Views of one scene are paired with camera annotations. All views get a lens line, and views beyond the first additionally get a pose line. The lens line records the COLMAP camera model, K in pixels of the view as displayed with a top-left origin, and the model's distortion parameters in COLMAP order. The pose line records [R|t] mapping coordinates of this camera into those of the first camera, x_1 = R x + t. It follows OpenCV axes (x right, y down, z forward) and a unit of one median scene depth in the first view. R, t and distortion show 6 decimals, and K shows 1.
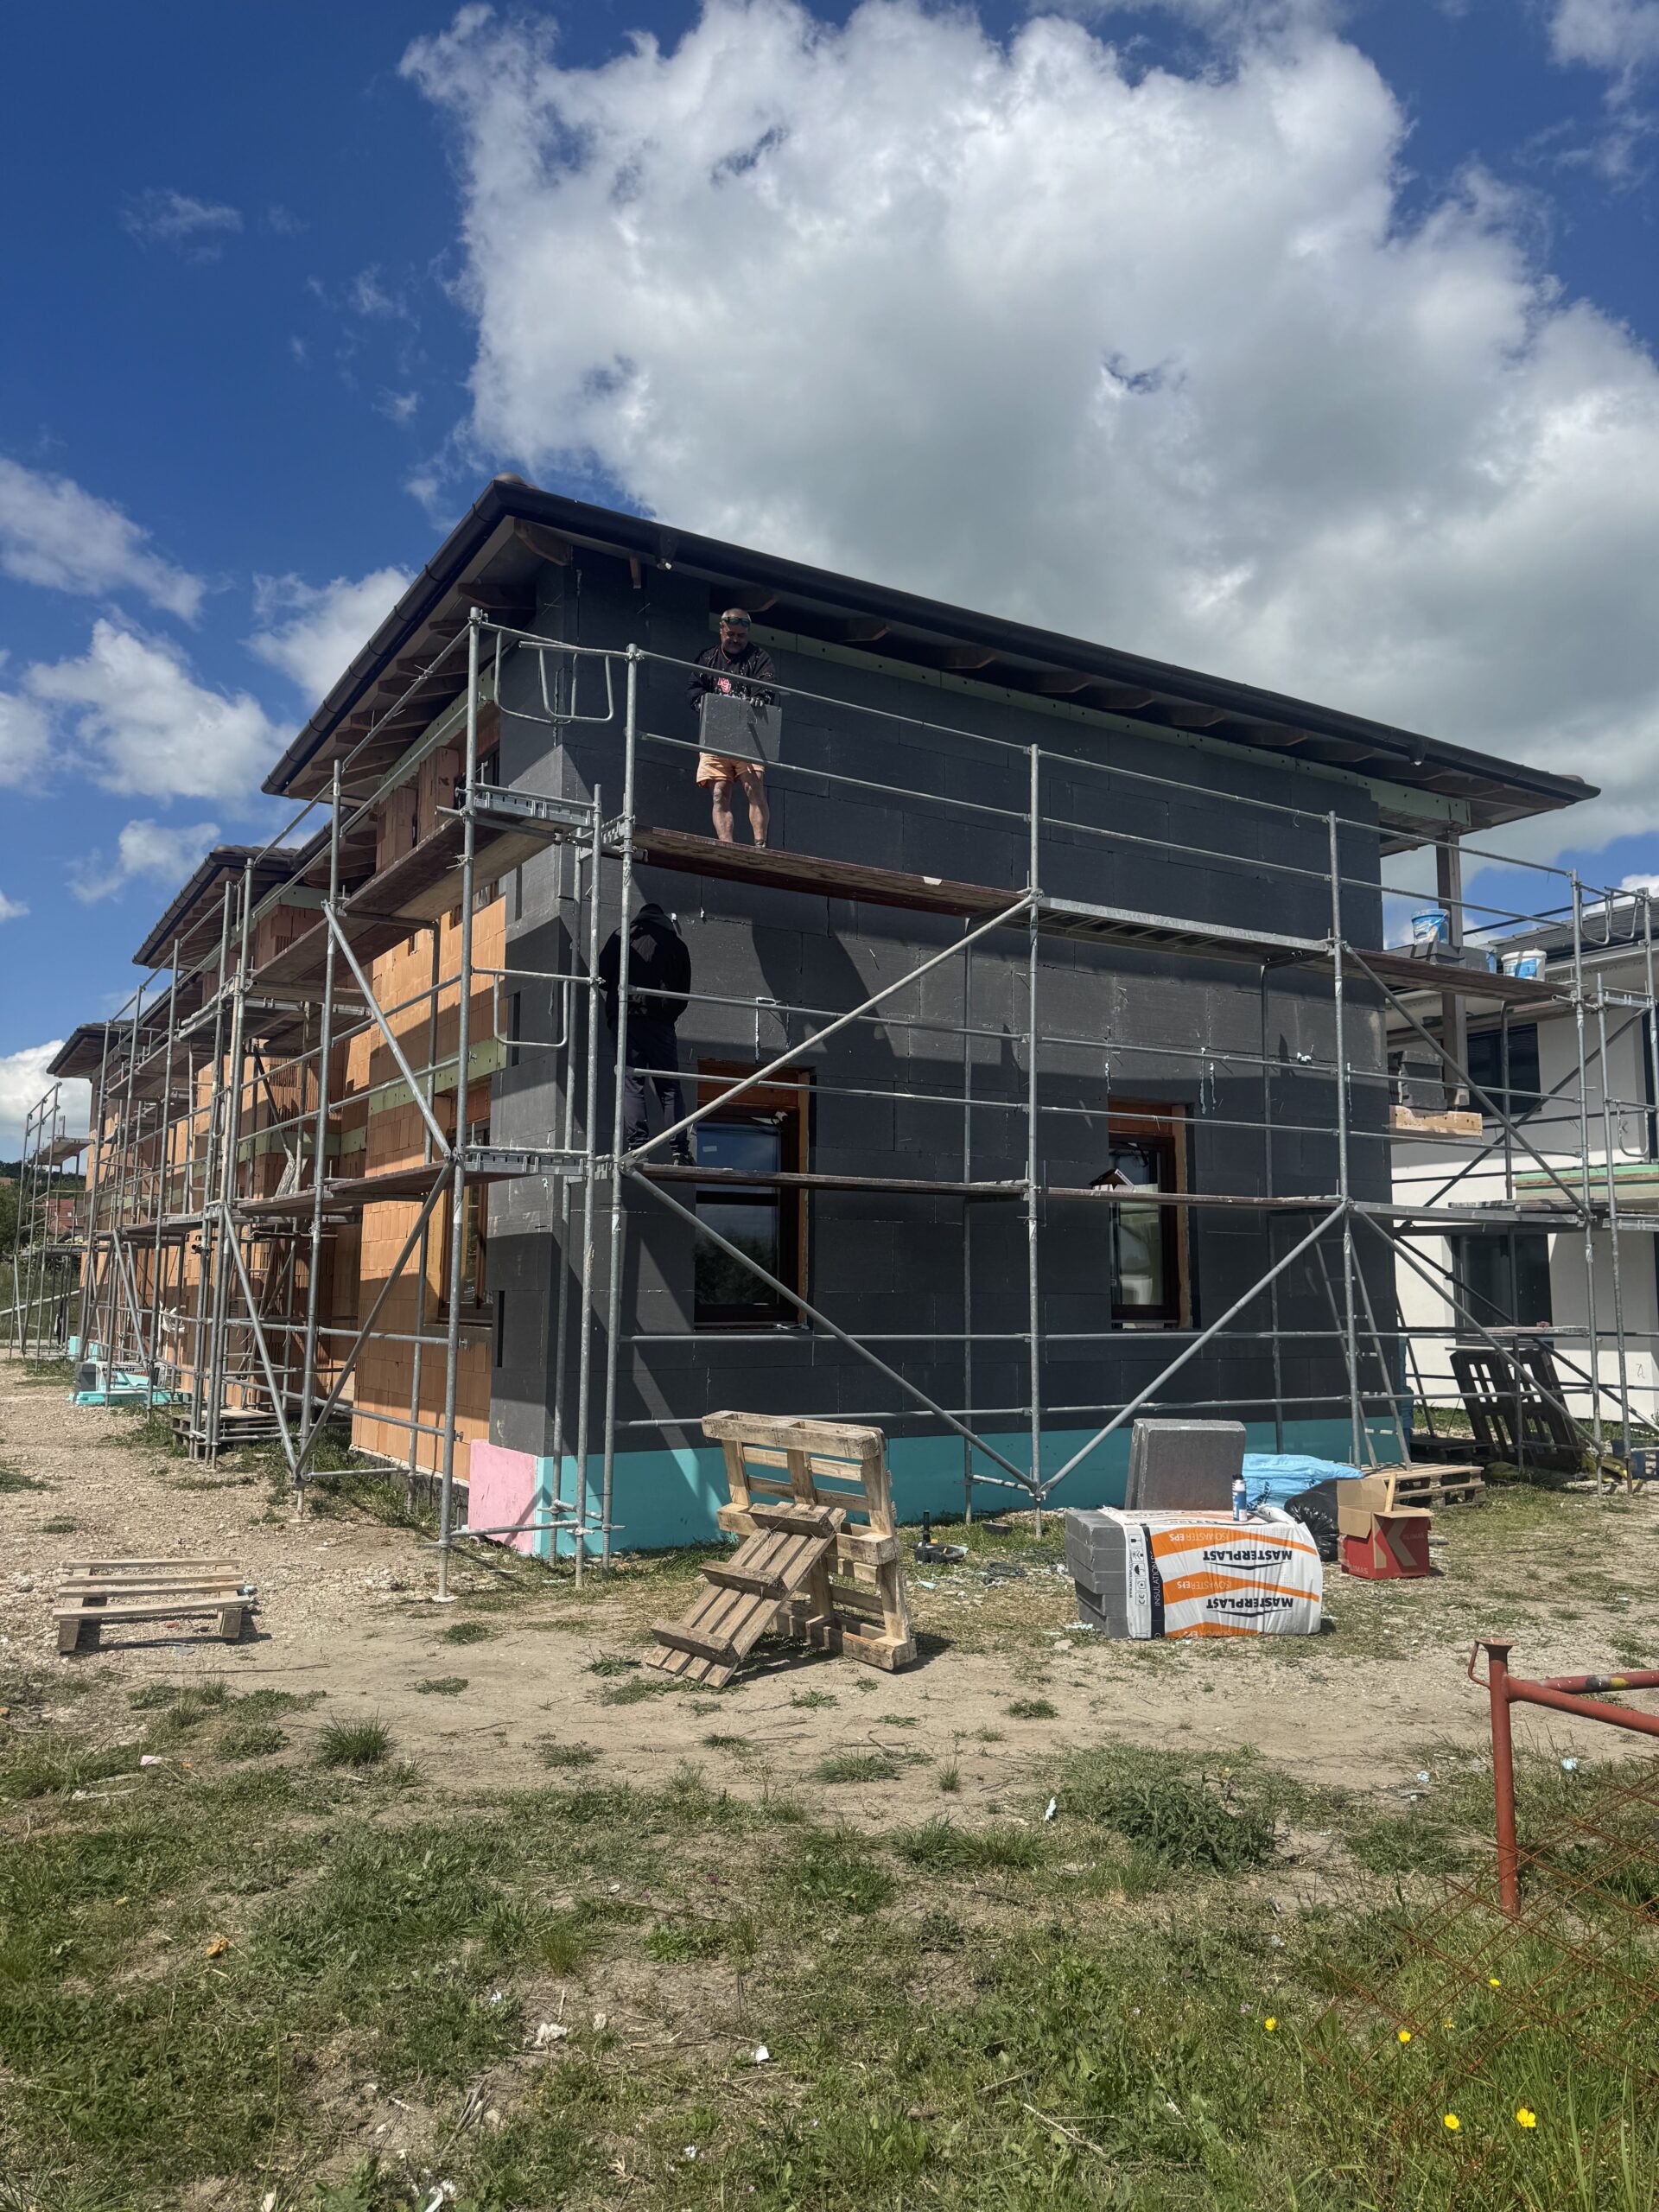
lens RADIAL K [[1575.5, 0, 831.7], [0, 1575.5, 1097.8], [0, 0, 1]] dist [0.058291, -0.059780]
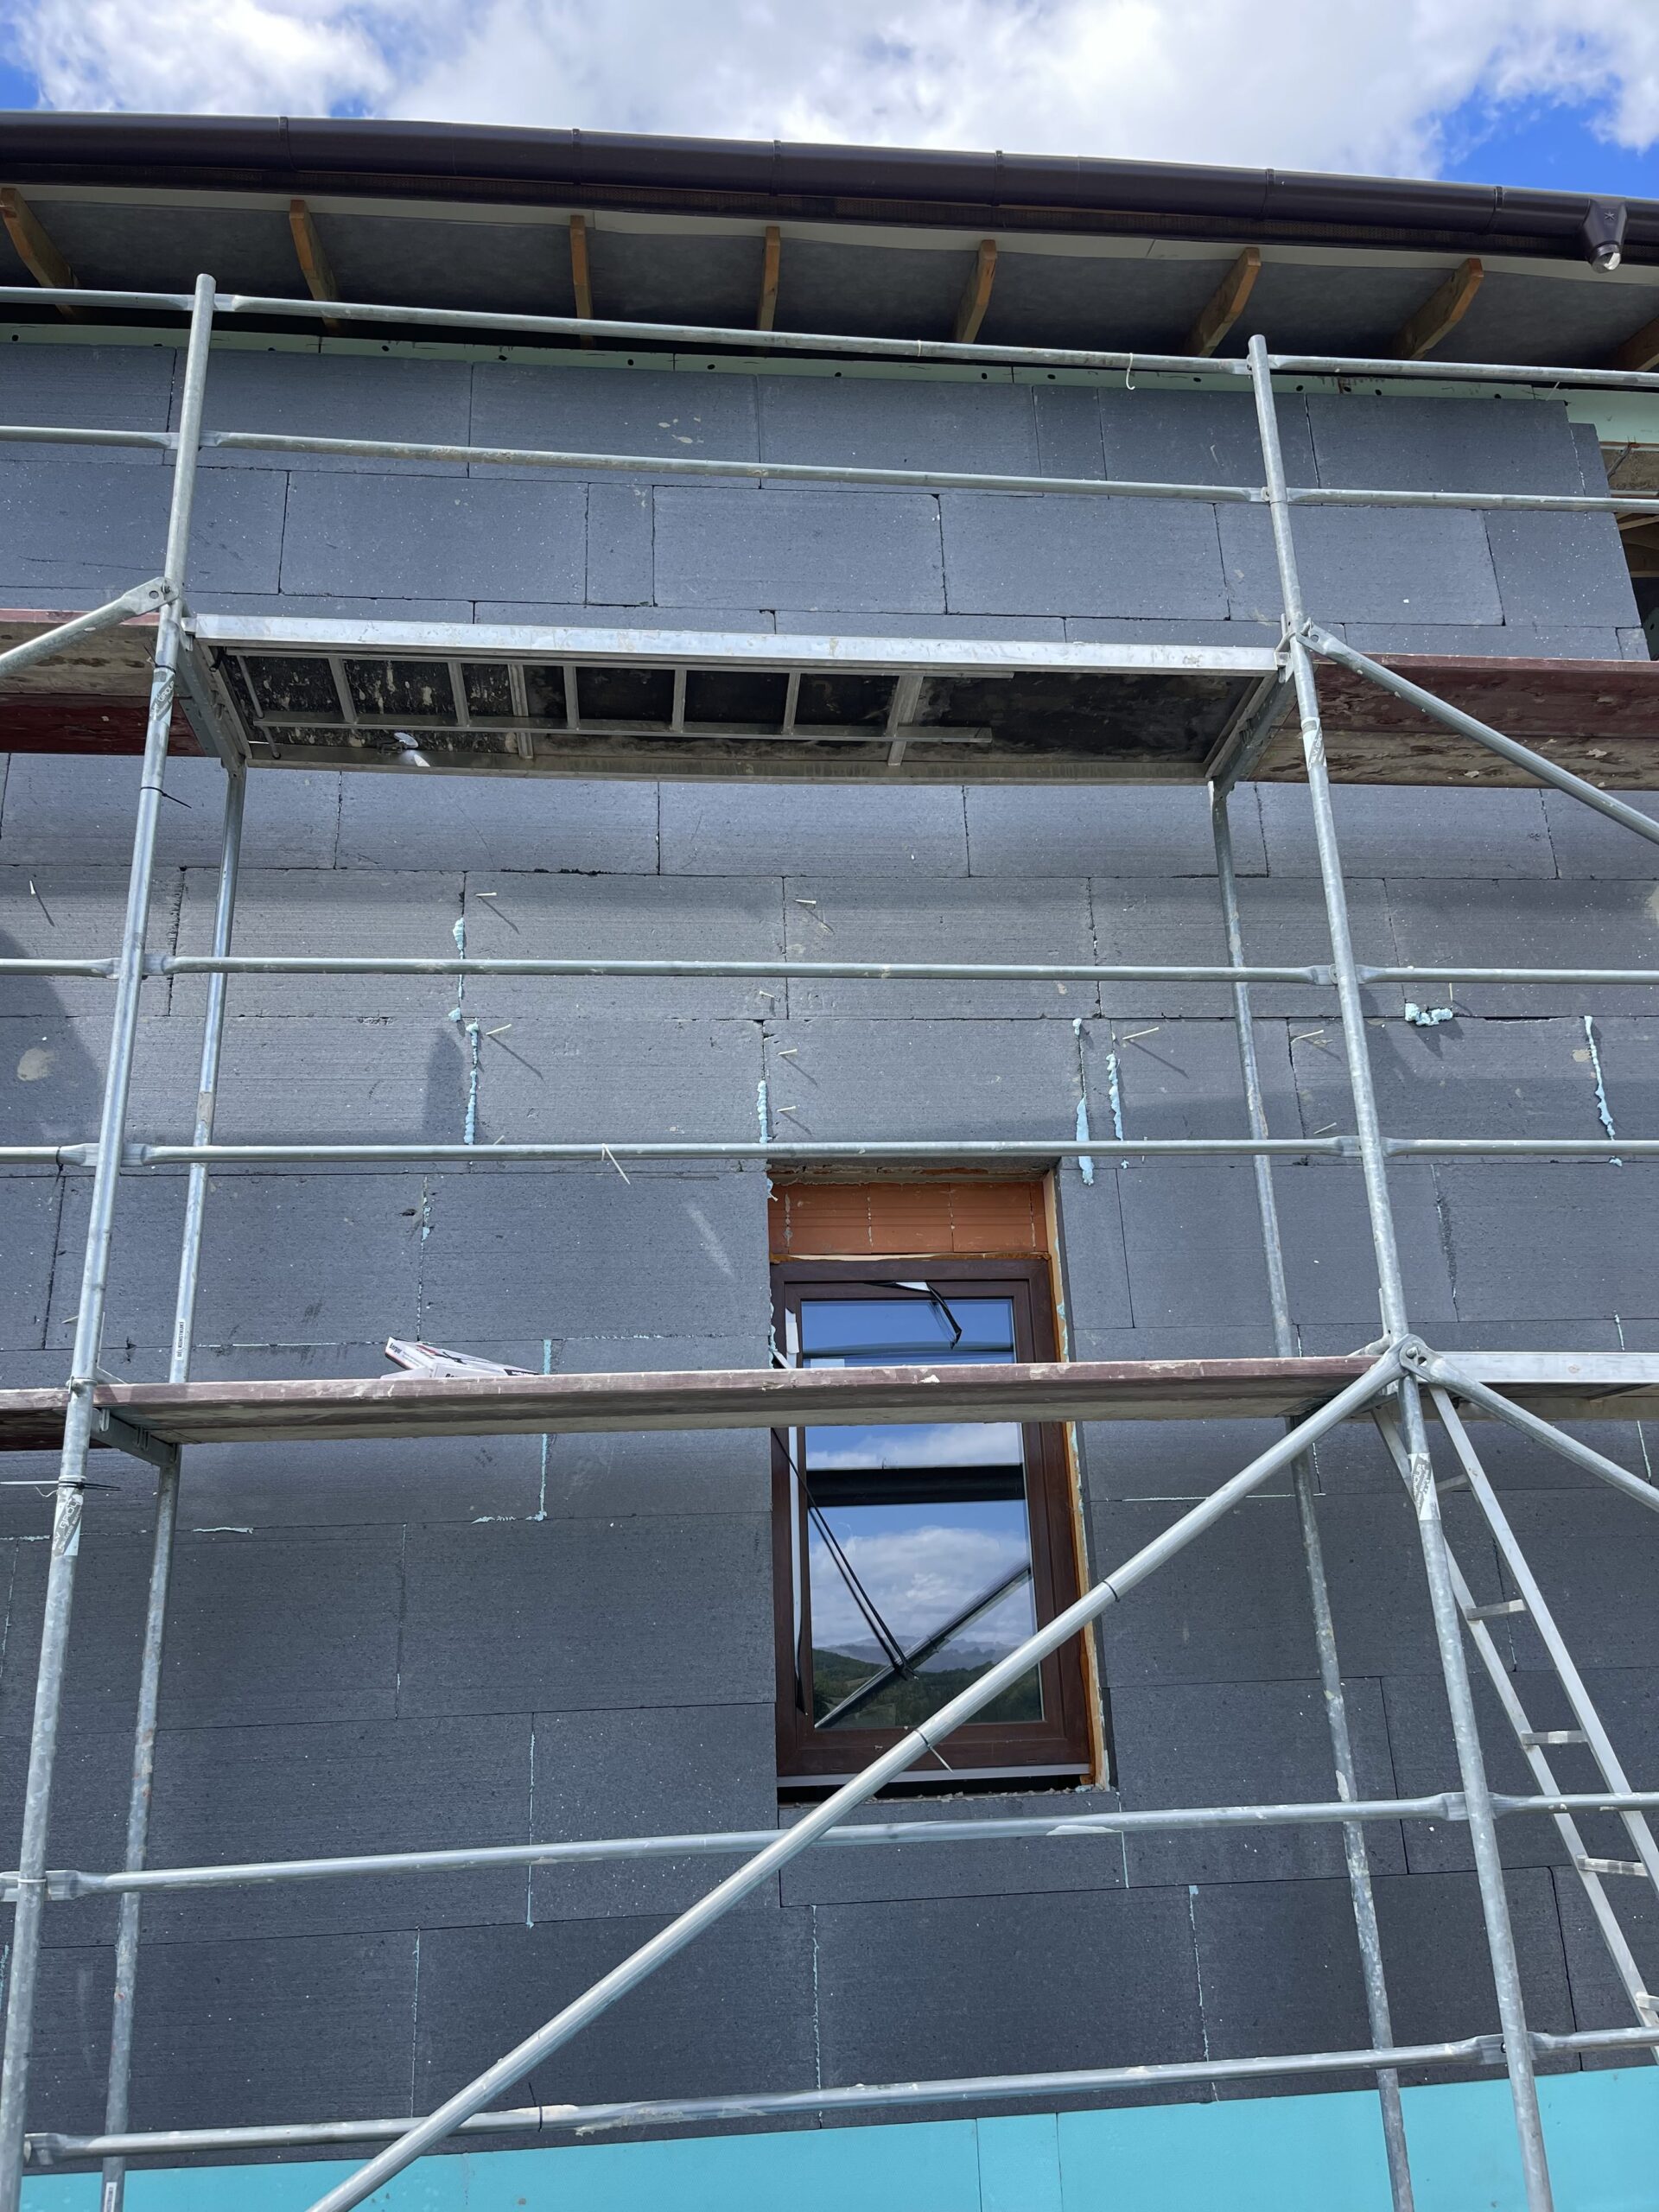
lens RADIAL K [[1679.7, 0, 835.3], [0, 1679.7, 1110.0], [0, 0, 1]] dist [0.058108, -0.078430]
pose [[0.900301, -0.184300, -0.394325, 0.486300], [0.097015, 0.968110, -0.230978, 0.114258], [0.424319, 0.169694, 0.889470, 0.865653]]
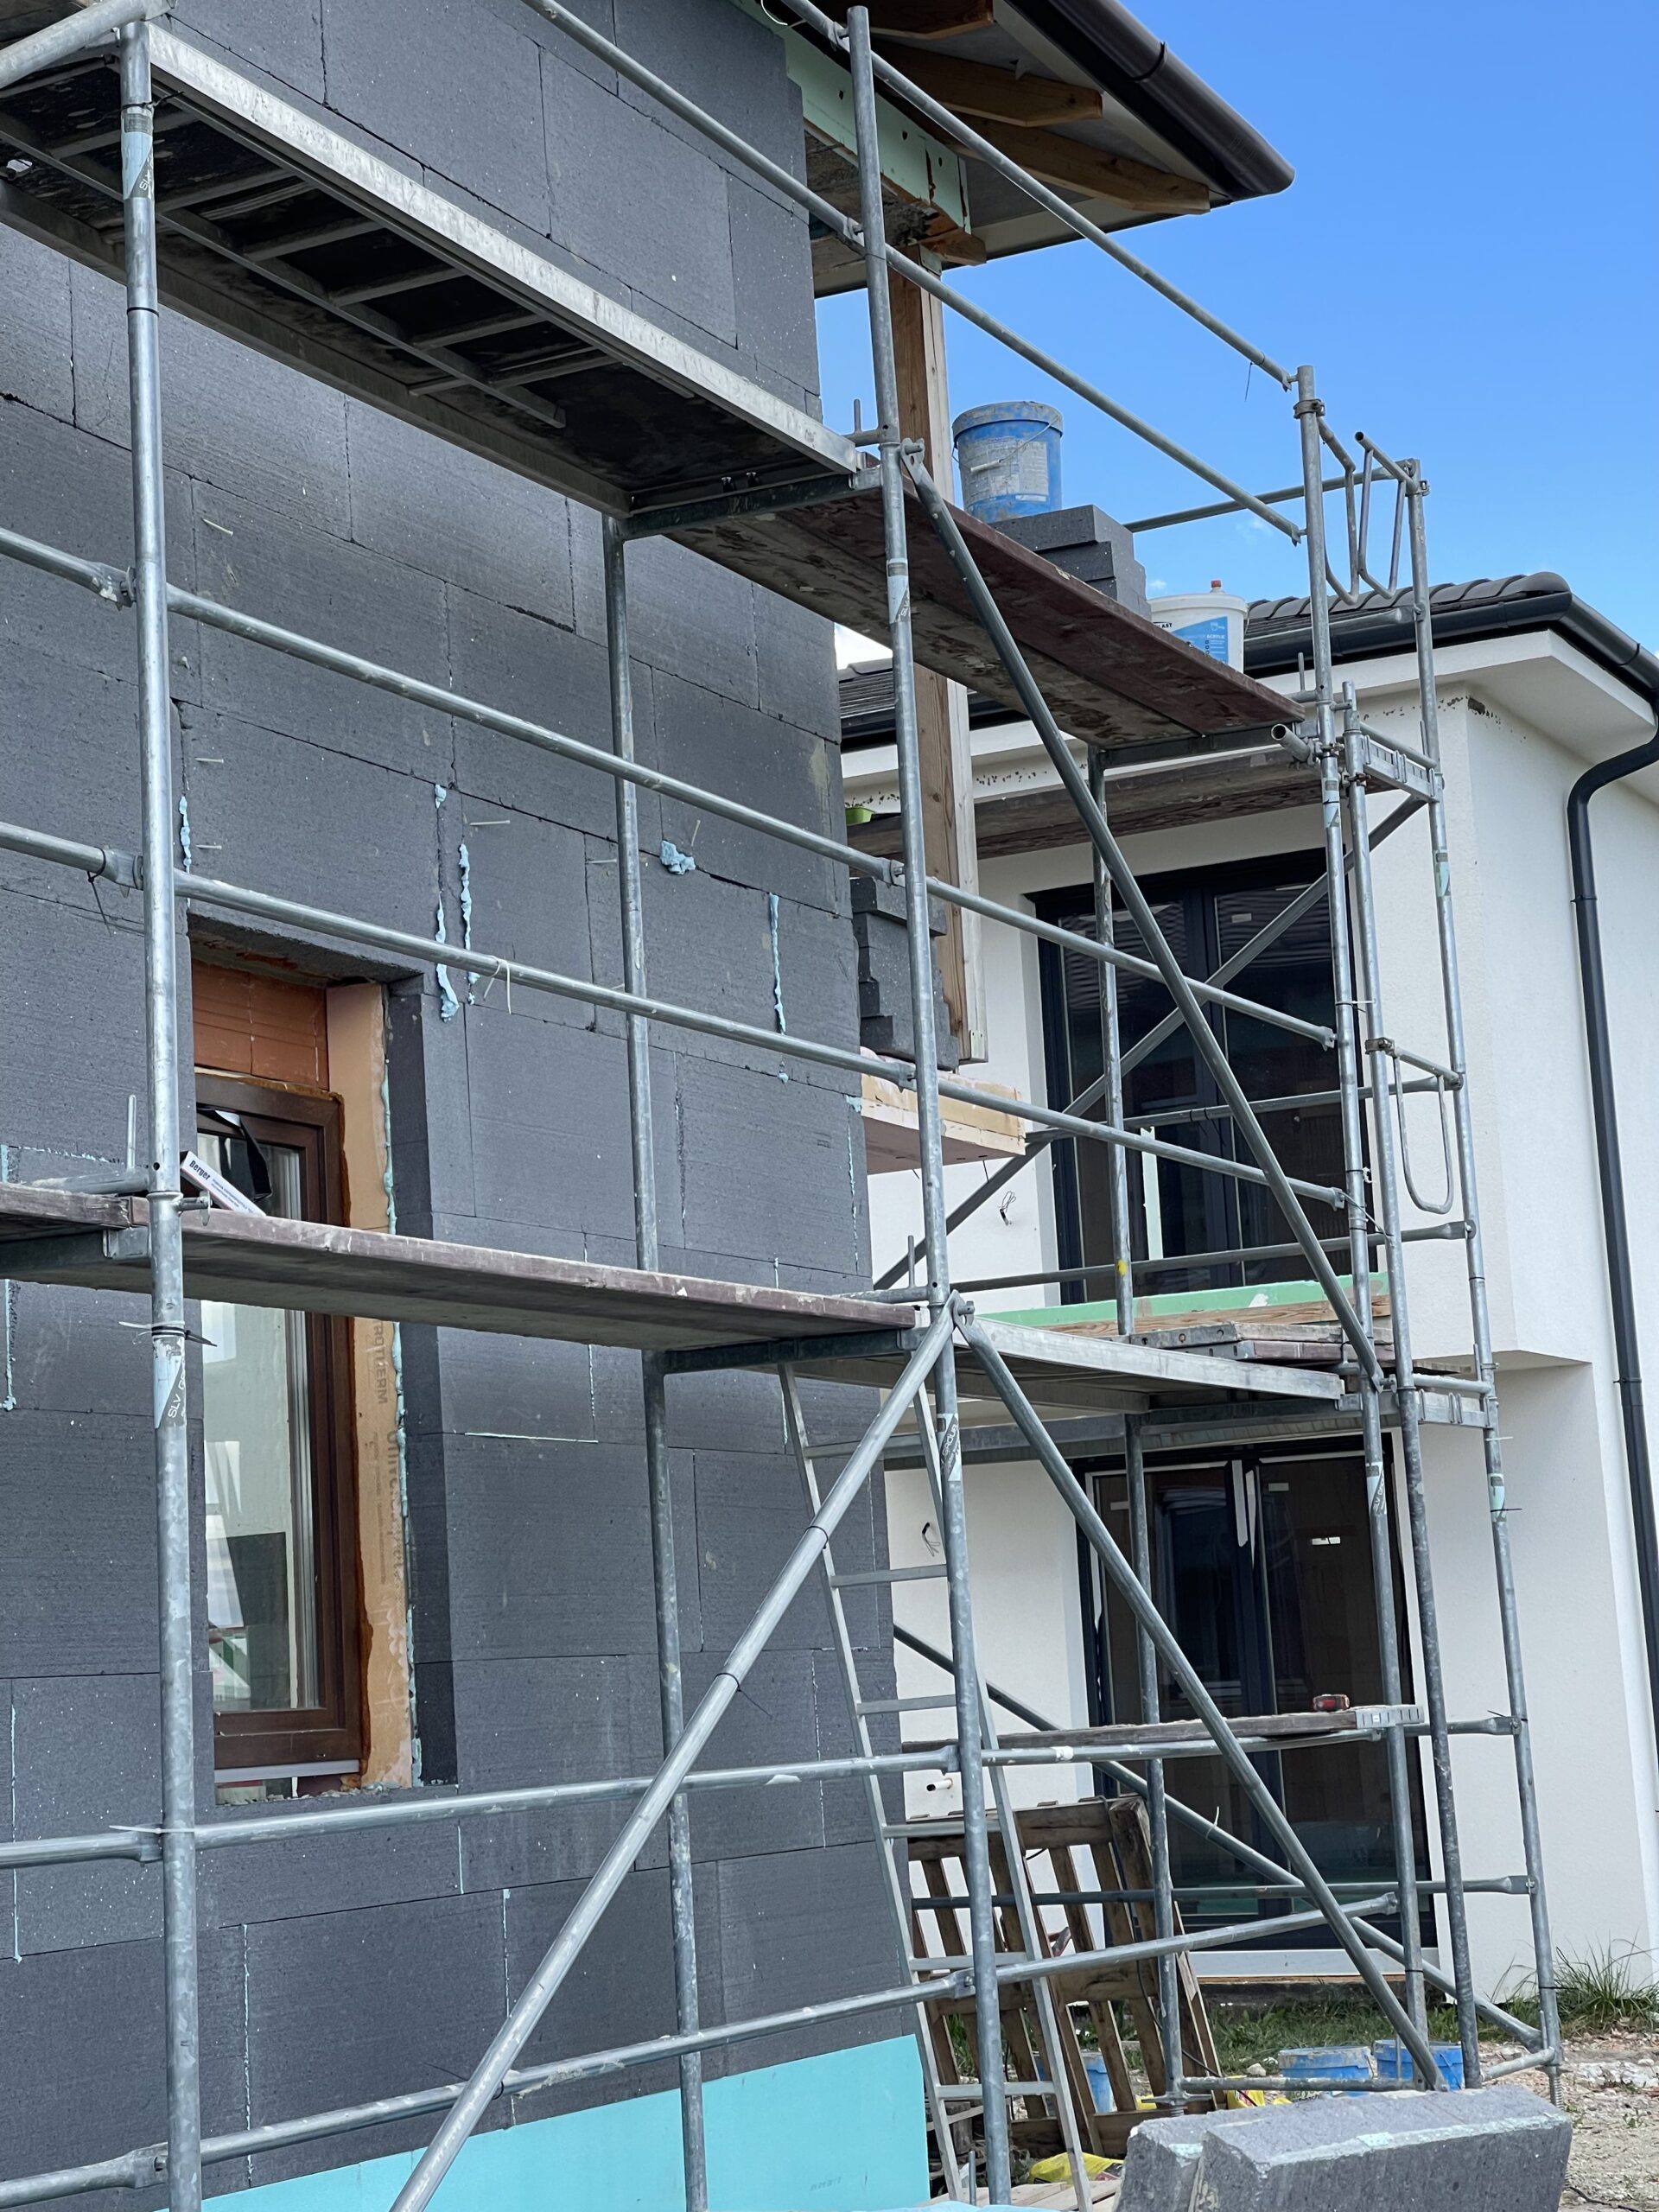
lens RADIAL K [[4094.0, 0, 813.3], [0, 4094.0, 1083.5], [0, 0, 1]] dist [0.218337, 0.000000]
pose [[0.843632, 0.027243, 0.536230, -0.144682], [-0.002933, 0.998931, -0.046135, 0.079085], [-0.536914, 0.037348, 0.842810, 0.488555]]
